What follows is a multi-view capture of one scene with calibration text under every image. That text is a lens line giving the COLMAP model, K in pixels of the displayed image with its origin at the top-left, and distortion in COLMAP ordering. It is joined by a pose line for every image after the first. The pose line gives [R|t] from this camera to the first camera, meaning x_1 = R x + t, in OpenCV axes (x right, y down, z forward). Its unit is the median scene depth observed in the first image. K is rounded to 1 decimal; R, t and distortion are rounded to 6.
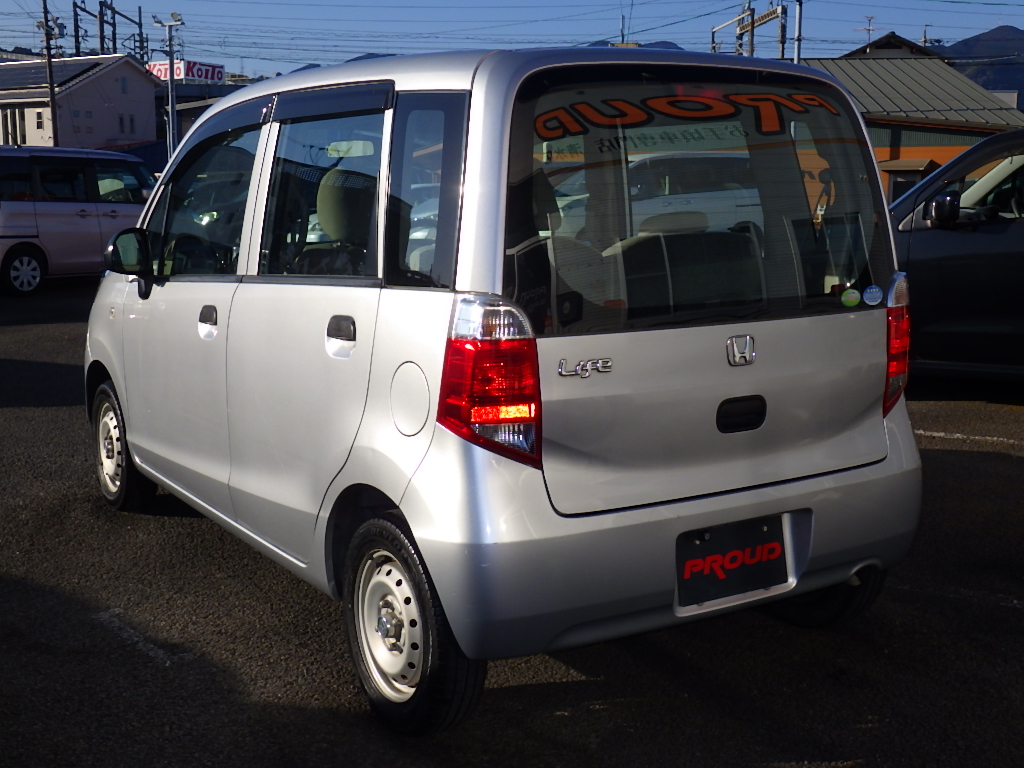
lens RADIAL K [[1253.8, 0, 511.6], [0, 1253.8, 384.4], [0, 0, 1]] dist [-0.013963, 0.000000]
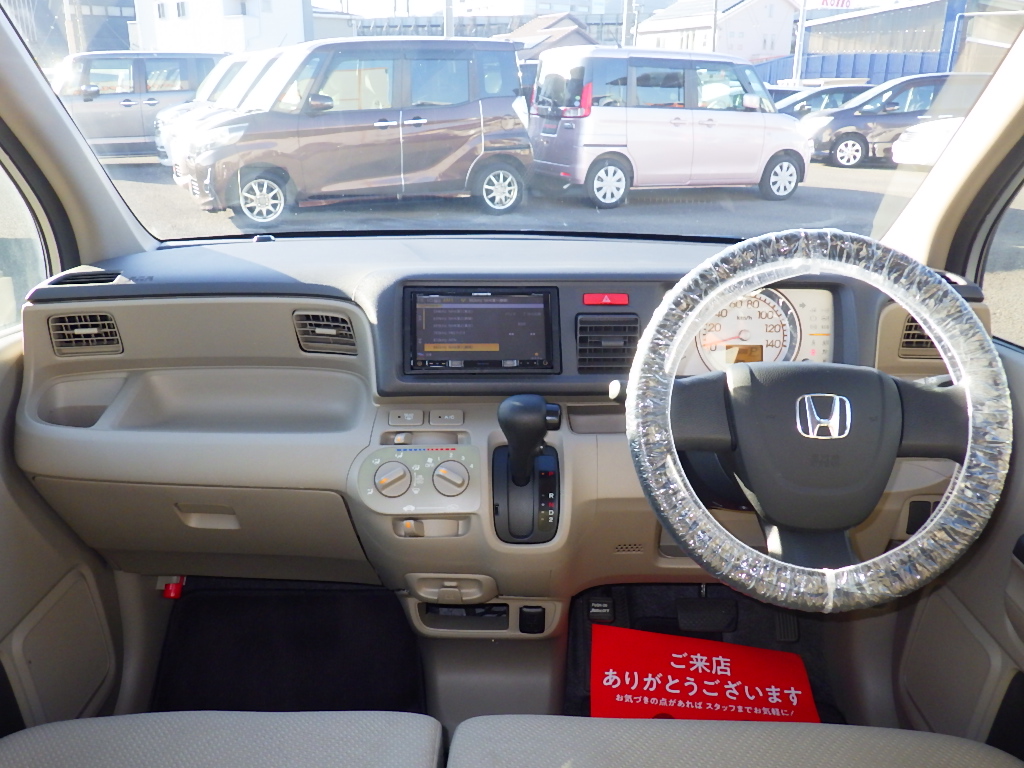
lens RADIAL K [[834.9, 0, 510.9], [0, 834.9, 383.3], [0, 0, 1]] dist [0.000779, 0.001316]
pose [[0.839013, 0.187606, -0.510745, -0.087583], [-0.093172, 0.974351, 0.204840, -0.061037], [0.536074, -0.124276, 0.834973, 0.378423]]
